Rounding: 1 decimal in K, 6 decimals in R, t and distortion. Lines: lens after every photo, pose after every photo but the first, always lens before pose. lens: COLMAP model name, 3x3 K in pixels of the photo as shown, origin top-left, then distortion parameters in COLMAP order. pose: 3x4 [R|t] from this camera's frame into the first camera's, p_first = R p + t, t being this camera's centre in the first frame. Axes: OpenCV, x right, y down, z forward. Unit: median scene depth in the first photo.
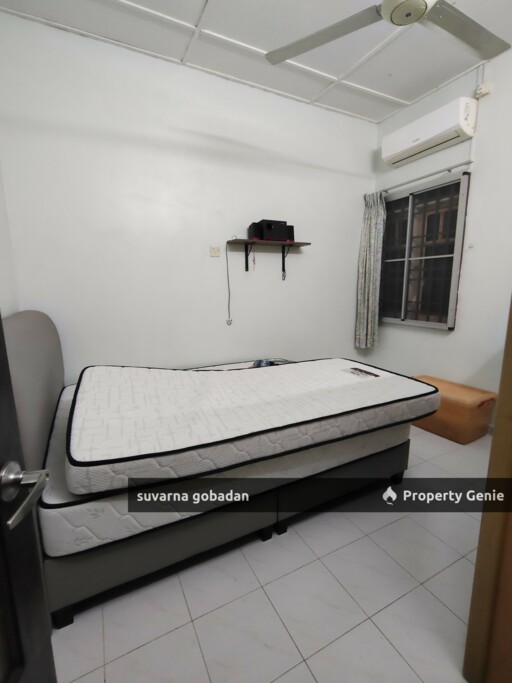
lens RADIAL K [[315.3, 0, 251.8], [0, 315.3, 341.9], [0, 0, 1]] dist [0.001574, -0.009321]
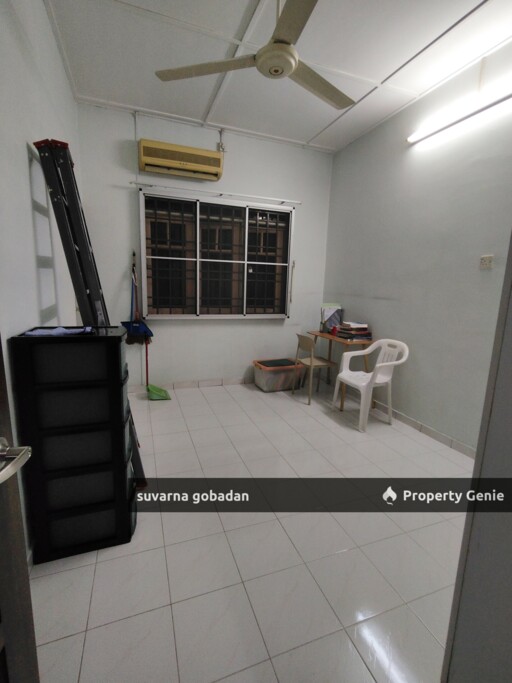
lens RADIAL K [[315.3, 0, 251.8], [0, 315.3, 341.9], [0, 0, 1]] dist [0.001574, -0.009321]
pose [[0.114895, -0.138419, 0.983687, -0.715364], [0.148278, 0.981540, 0.120798, -0.099094], [-0.982249, 0.131980, 0.133298, 0.793783]]
